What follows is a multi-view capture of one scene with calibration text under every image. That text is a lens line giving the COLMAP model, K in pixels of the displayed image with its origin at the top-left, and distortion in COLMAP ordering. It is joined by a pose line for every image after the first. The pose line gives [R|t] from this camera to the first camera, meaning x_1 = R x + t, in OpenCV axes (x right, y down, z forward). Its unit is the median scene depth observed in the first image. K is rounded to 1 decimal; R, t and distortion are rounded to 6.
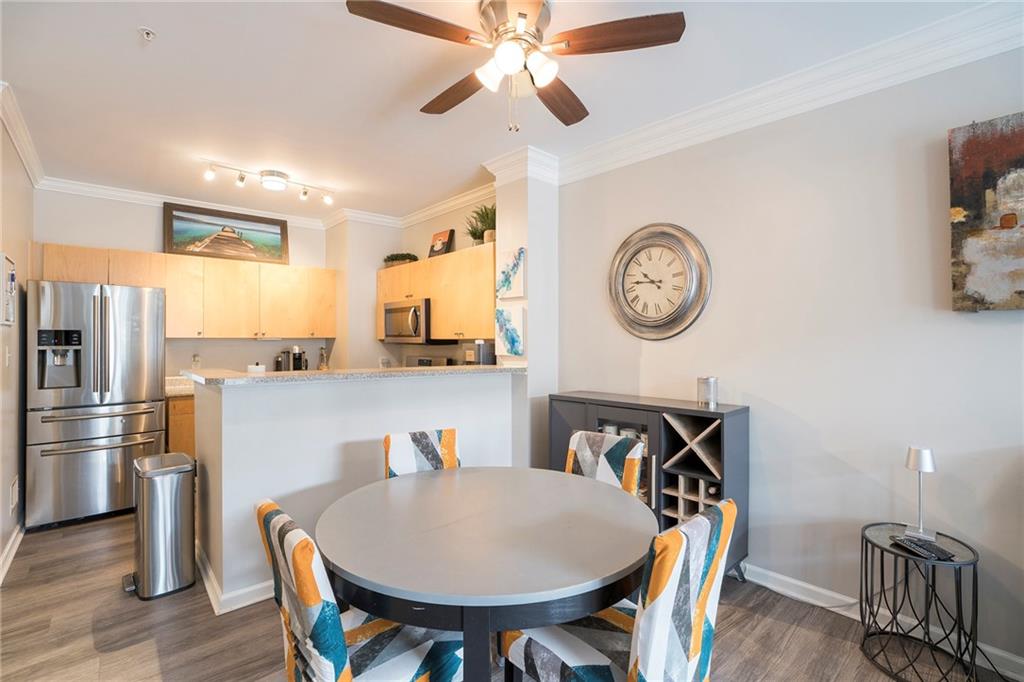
lens RADIAL K [[493.1, 0, 509.6], [0, 493.1, 337.6], [0, 0, 1]] dist [-0.030058, -0.000018]
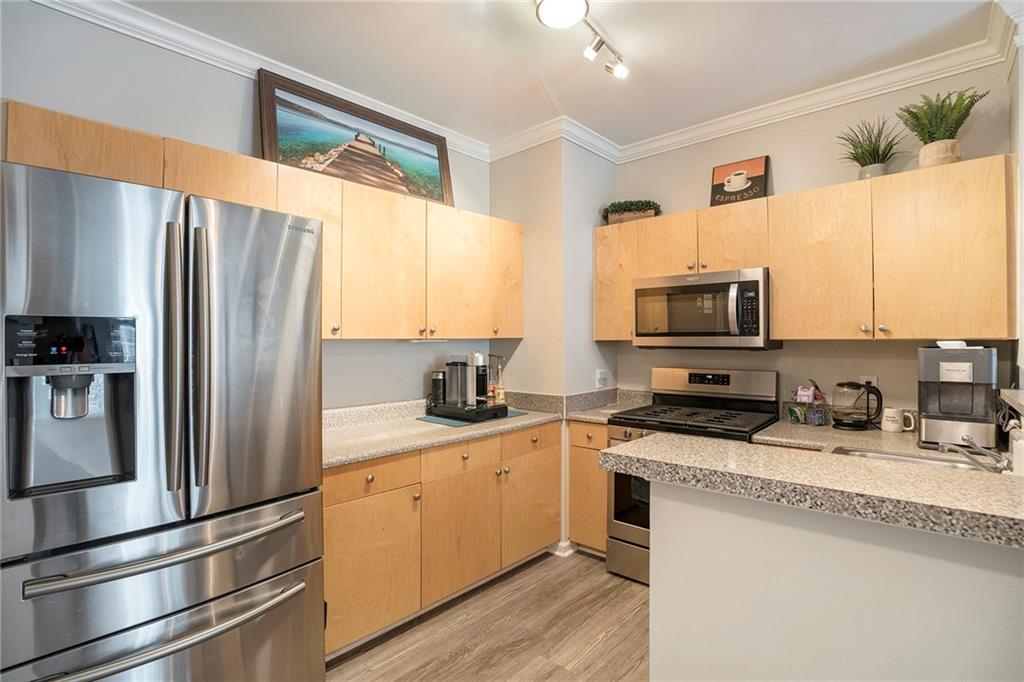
lens RADIAL K [[487.2, 0, 514.9], [0, 487.2, 331.4], [0, 0, 1]] dist [-0.047149, -0.000013]
pose [[0.991339, -0.002543, 0.131300, -0.589773], [0.003964, 0.999936, -0.010563, -0.002204], [-0.131265, 0.010992, 0.991286, 0.552029]]
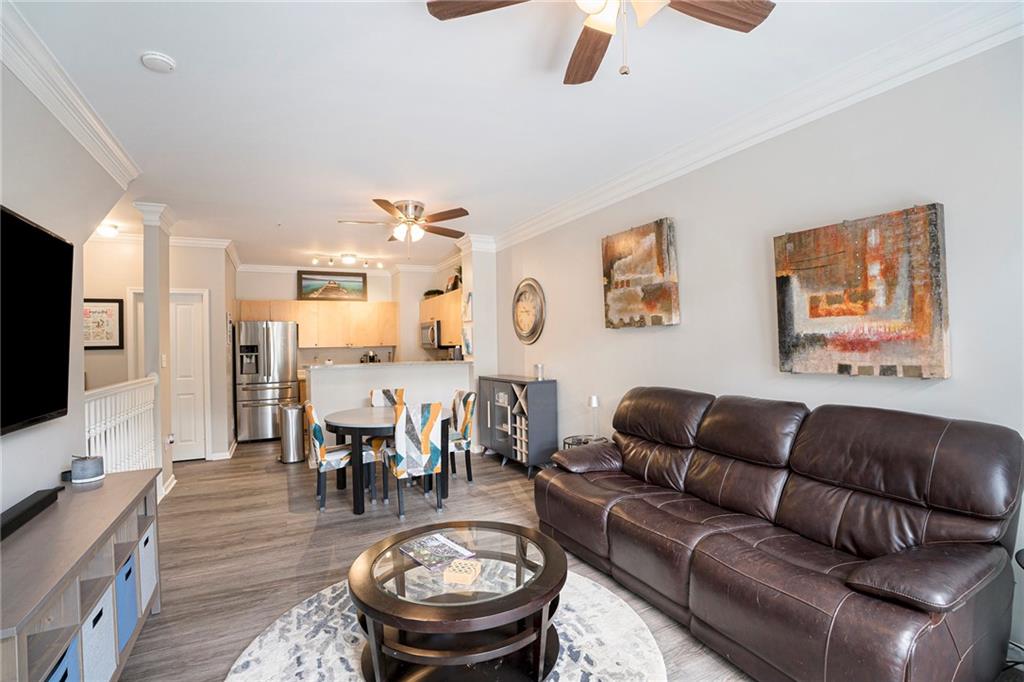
lens RADIAL K [[460.7, 0, 508.2], [0, 460.7, 347.6], [0, 0, 1]] dist [-0.044097, 0.000156]
pose [[0.972677, -0.016491, -0.231578, 0.468292], [0.021236, 0.999612, 0.018014, -0.014052], [0.231191, -0.022439, 0.972650, -0.501284]]
